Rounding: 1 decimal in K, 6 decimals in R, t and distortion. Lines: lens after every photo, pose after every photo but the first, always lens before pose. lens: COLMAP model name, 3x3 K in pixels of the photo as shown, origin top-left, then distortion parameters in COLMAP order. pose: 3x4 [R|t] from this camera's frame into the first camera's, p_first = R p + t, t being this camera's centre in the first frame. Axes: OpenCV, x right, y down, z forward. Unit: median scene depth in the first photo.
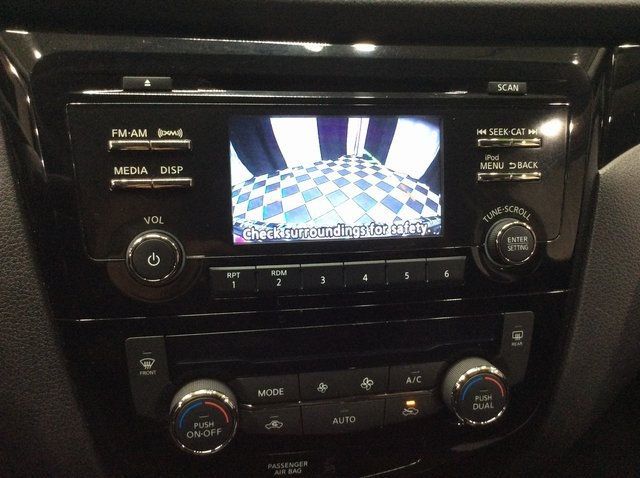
lens RADIAL K [[572.5, 0, 320.0], [0, 572.5, 239.0], [0, 0, 1]] dist [0.127564, -0.292219]
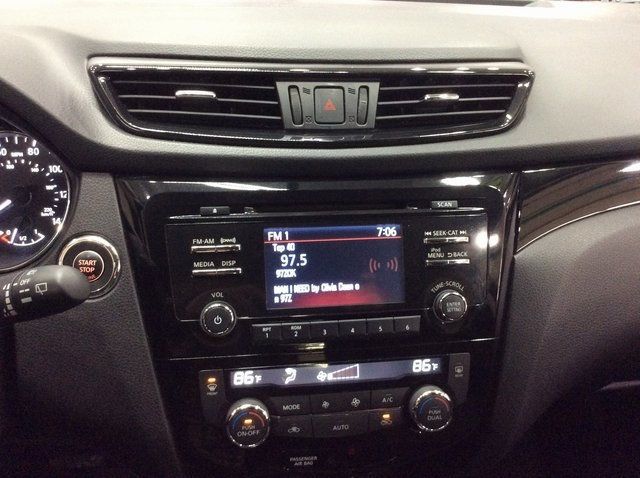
lens RADIAL K [[572.5, 0, 320.0], [0, 572.5, 239.0], [0, 0, 1]] dist [0.127564, -0.292219]
pose [[0.998567, -0.016481, -0.050909, 0.072589], [0.011554, 0.995352, -0.095604, -0.028835], [0.052248, 0.094879, 0.994117, -0.535829]]
